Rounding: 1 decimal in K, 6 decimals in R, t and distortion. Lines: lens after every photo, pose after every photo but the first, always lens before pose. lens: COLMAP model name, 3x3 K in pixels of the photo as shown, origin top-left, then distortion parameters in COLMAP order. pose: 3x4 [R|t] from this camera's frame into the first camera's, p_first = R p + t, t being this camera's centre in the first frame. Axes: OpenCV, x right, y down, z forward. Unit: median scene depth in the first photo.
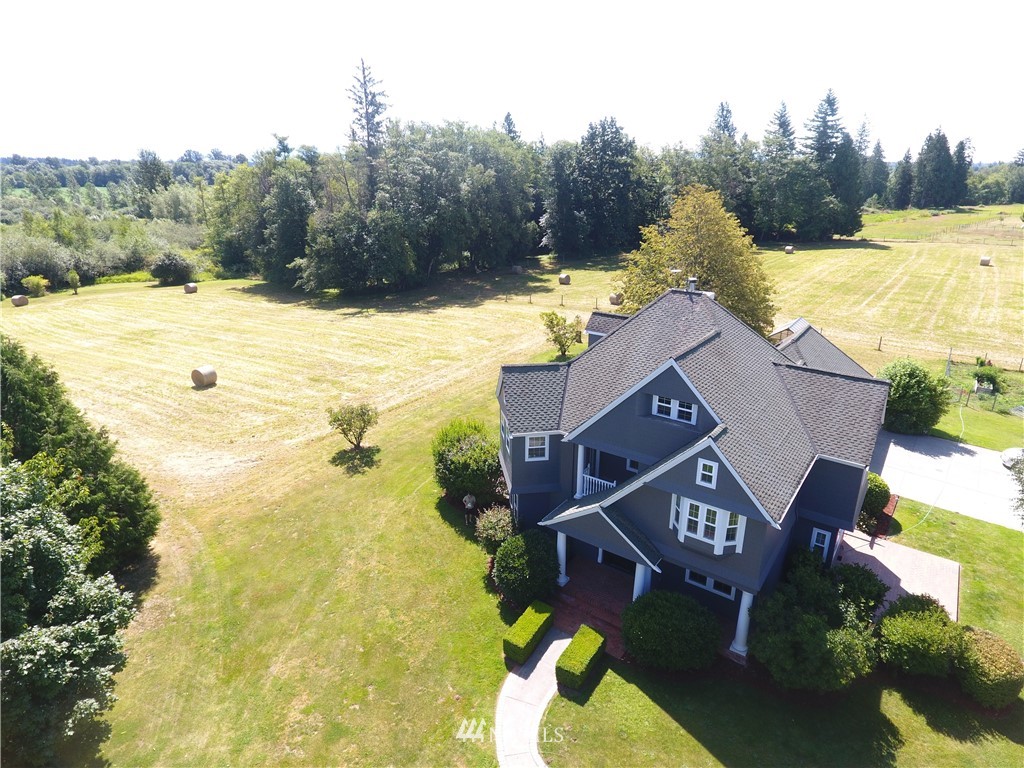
lens RADIAL K [[607.5, 0, 506.8], [0, 607.5, 370.5], [0, 0, 1]] dist [-0.003556, -0.001122]
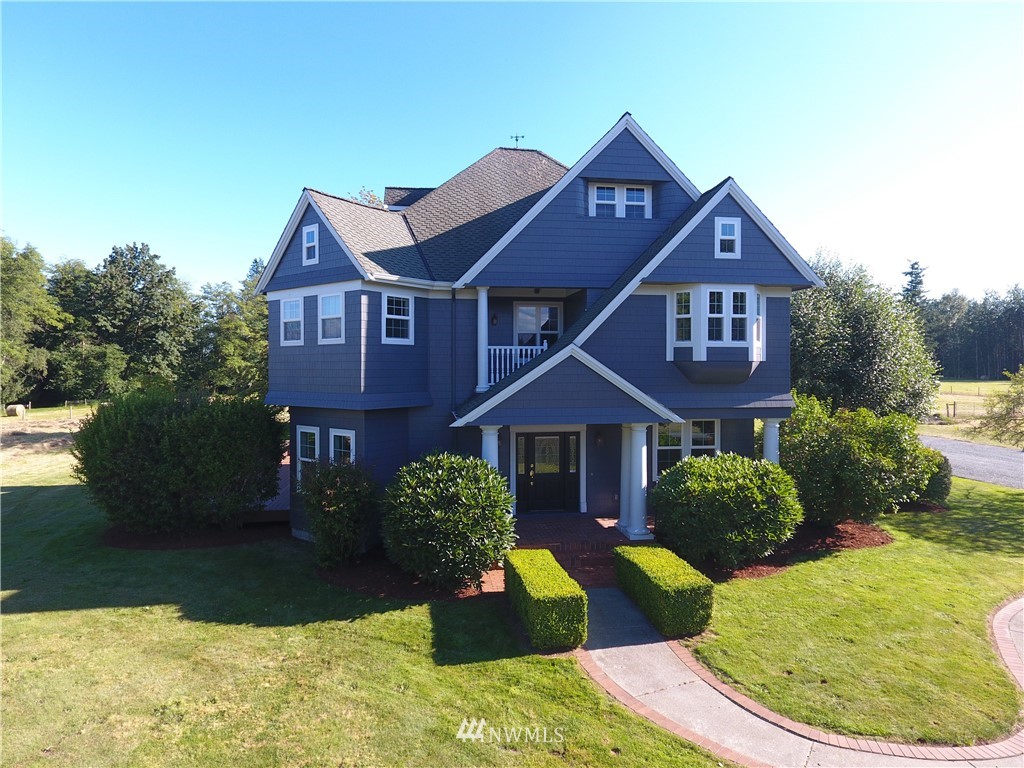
lens RADIAL K [[607.5, 0, 506.8], [0, 607.5, 370.5], [0, 0, 1]] dist [-0.003556, -0.001122]
pose [[0.714907, -0.001285, 0.699218, -0.282630], [0.227731, 0.945902, -0.231102, 0.340042], [-0.661095, 0.324451, 0.676525, 0.597904]]
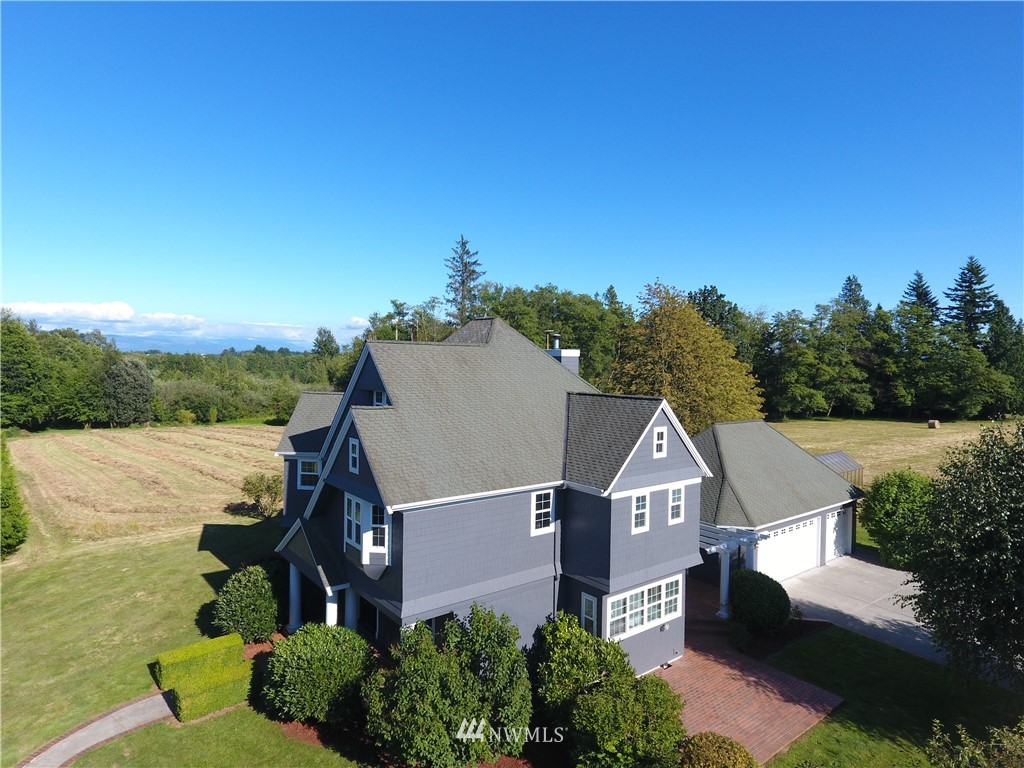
lens RADIAL K [[607.5, 0, 506.8], [0, 607.5, 370.5], [0, 0, 1]] dist [-0.003556, -0.001122]
pose [[0.959604, 0.019717, -0.280661, 0.623161], [-0.106620, 0.948624, -0.297899, 0.231771], [0.260368, 0.315789, 0.912406, 0.194876]]
